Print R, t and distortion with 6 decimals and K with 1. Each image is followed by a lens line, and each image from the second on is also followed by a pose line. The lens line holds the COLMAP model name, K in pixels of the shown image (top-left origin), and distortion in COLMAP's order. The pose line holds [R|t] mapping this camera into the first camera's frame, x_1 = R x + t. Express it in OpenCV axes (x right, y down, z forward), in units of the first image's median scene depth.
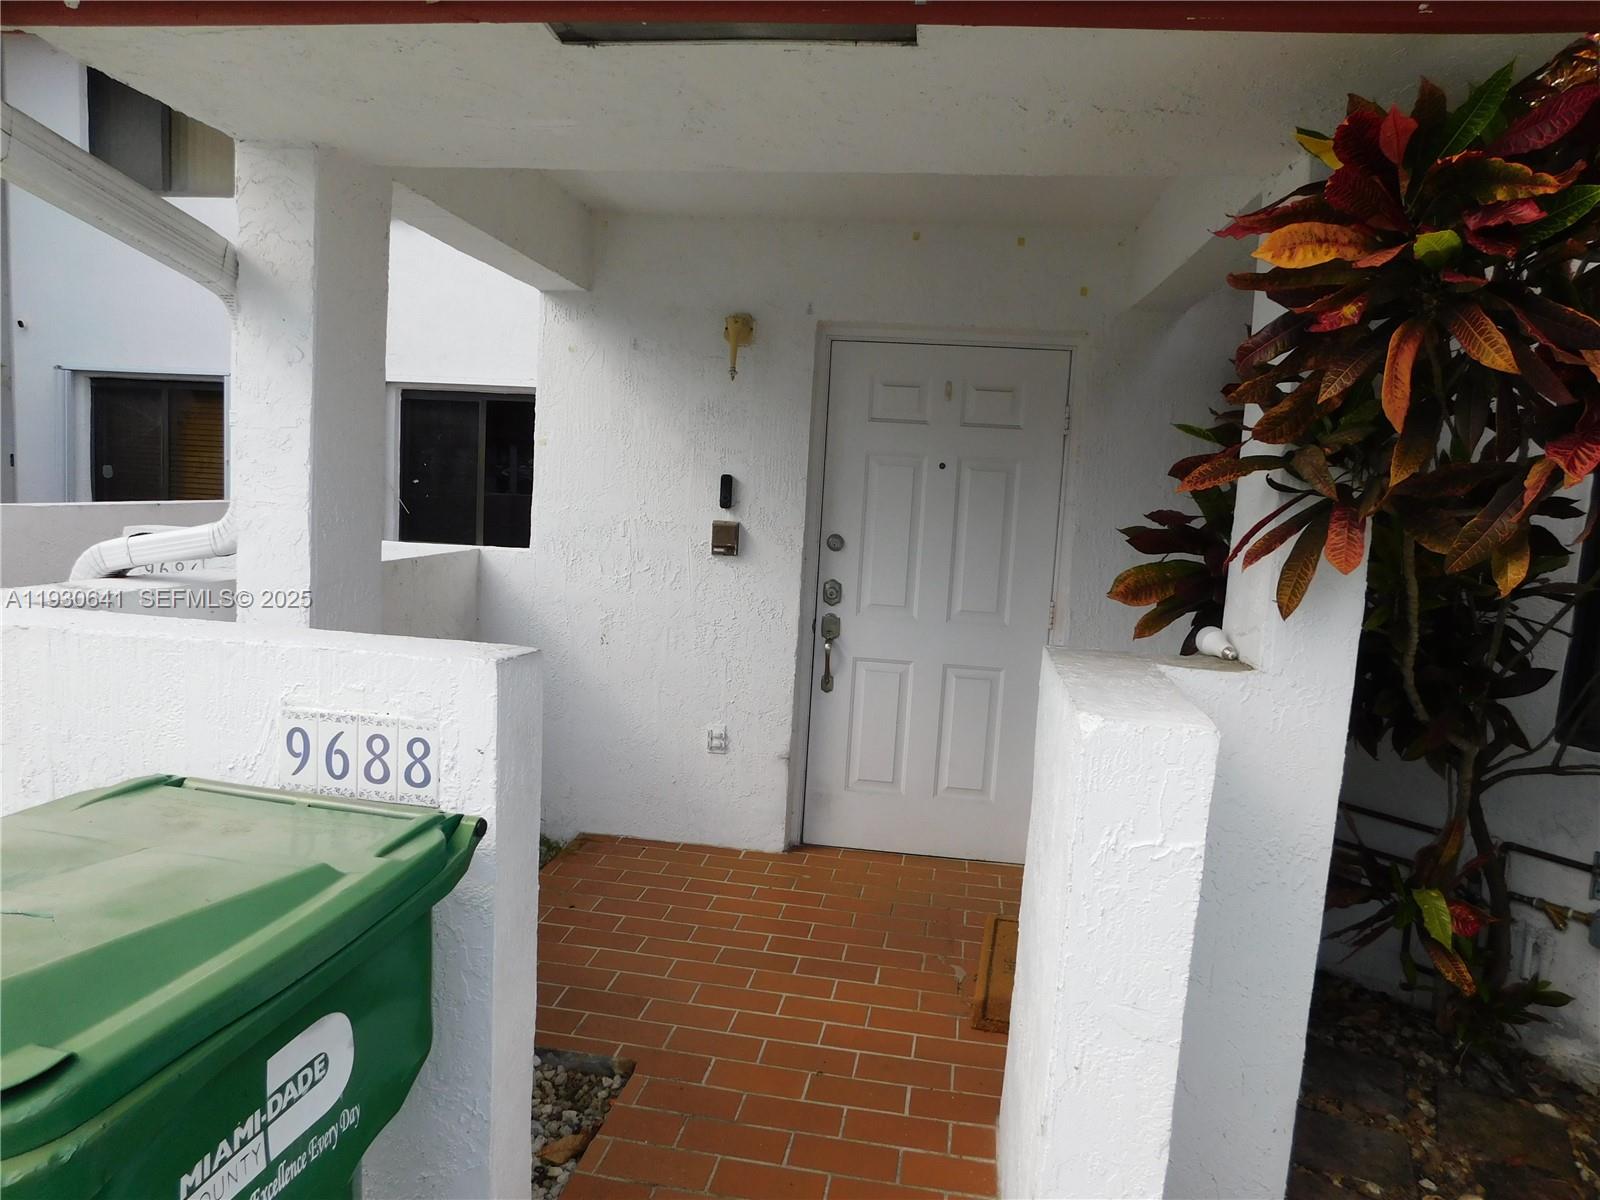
lens RADIAL K [[1073.3, 0, 798.3], [0, 1073.3, 604.2], [0, 0, 1]] dist [-0.059531, 0.057192]
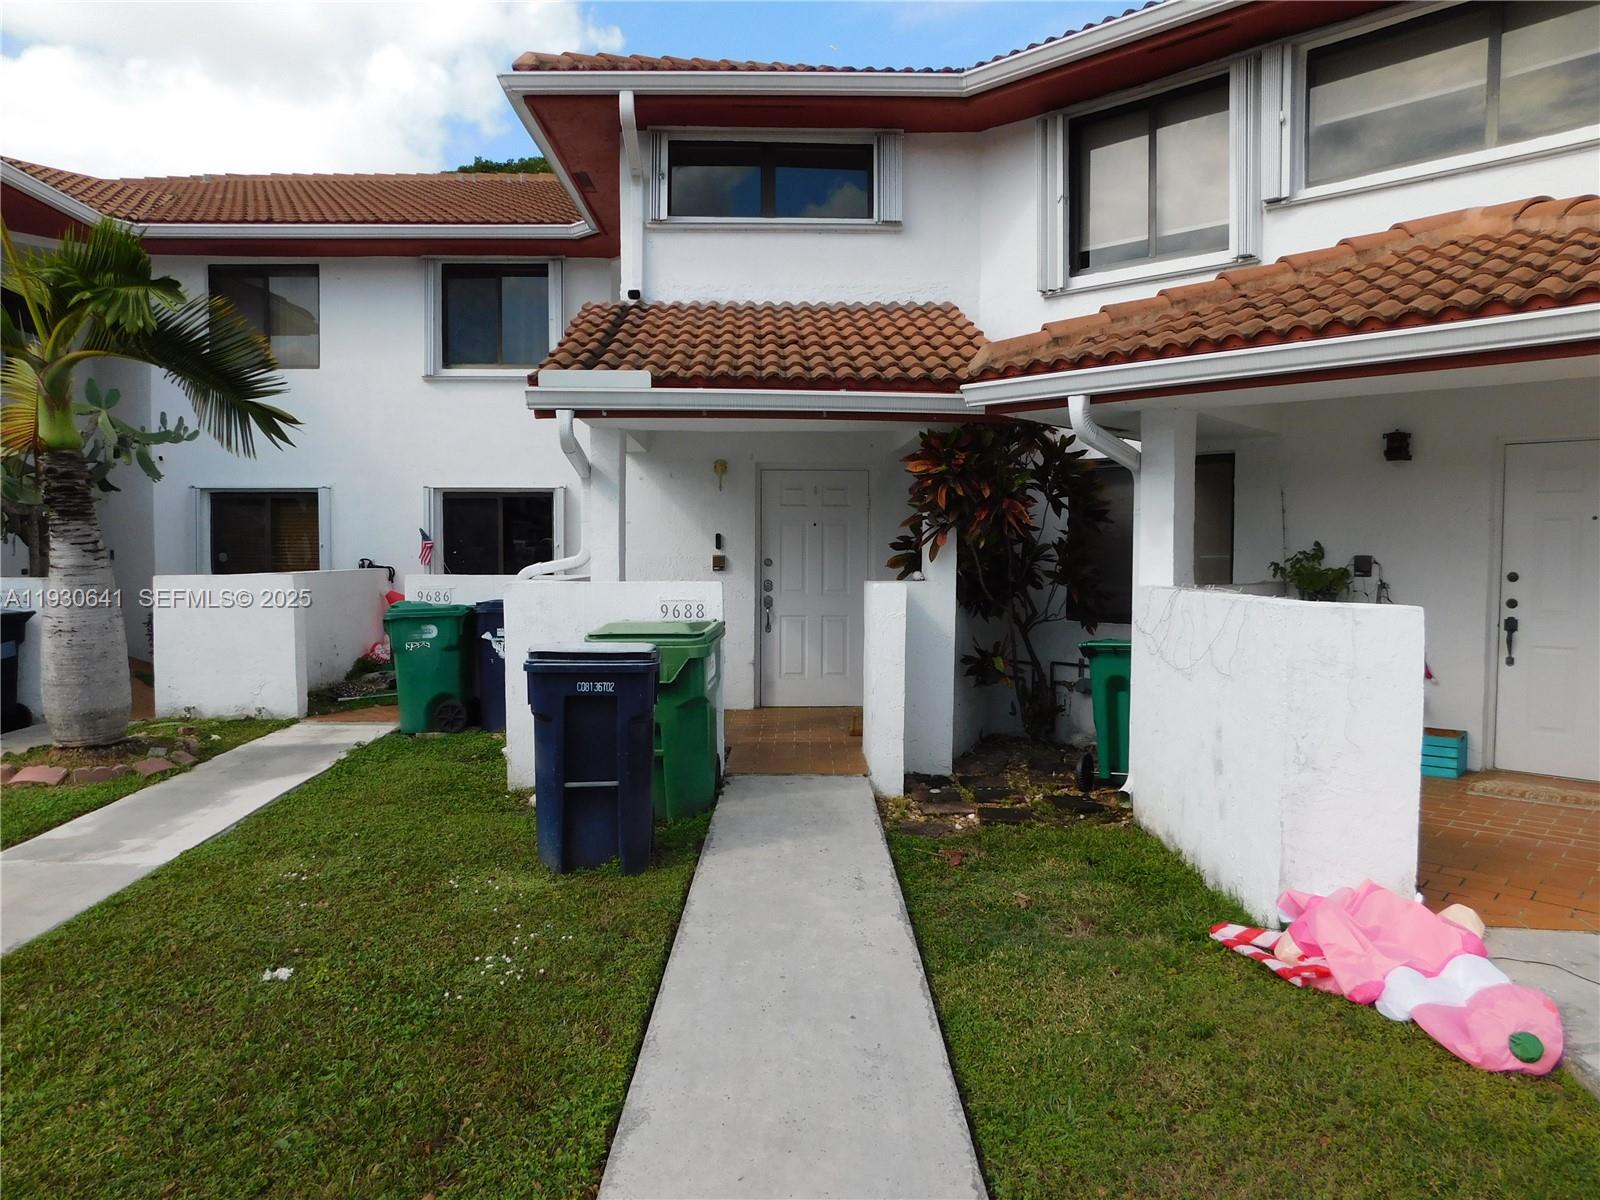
lens RADIAL K [[1073.3, 0, 801.9], [0, 1073.3, 599.4], [0, 0, 1]] dist [-0.059531, 0.057192]
pose [[0.983954, -0.060148, 0.167978, -0.272703], [0.070756, 0.995812, -0.057895, 0.150160], [-0.163792, 0.068851, 0.984089, -1.159492]]
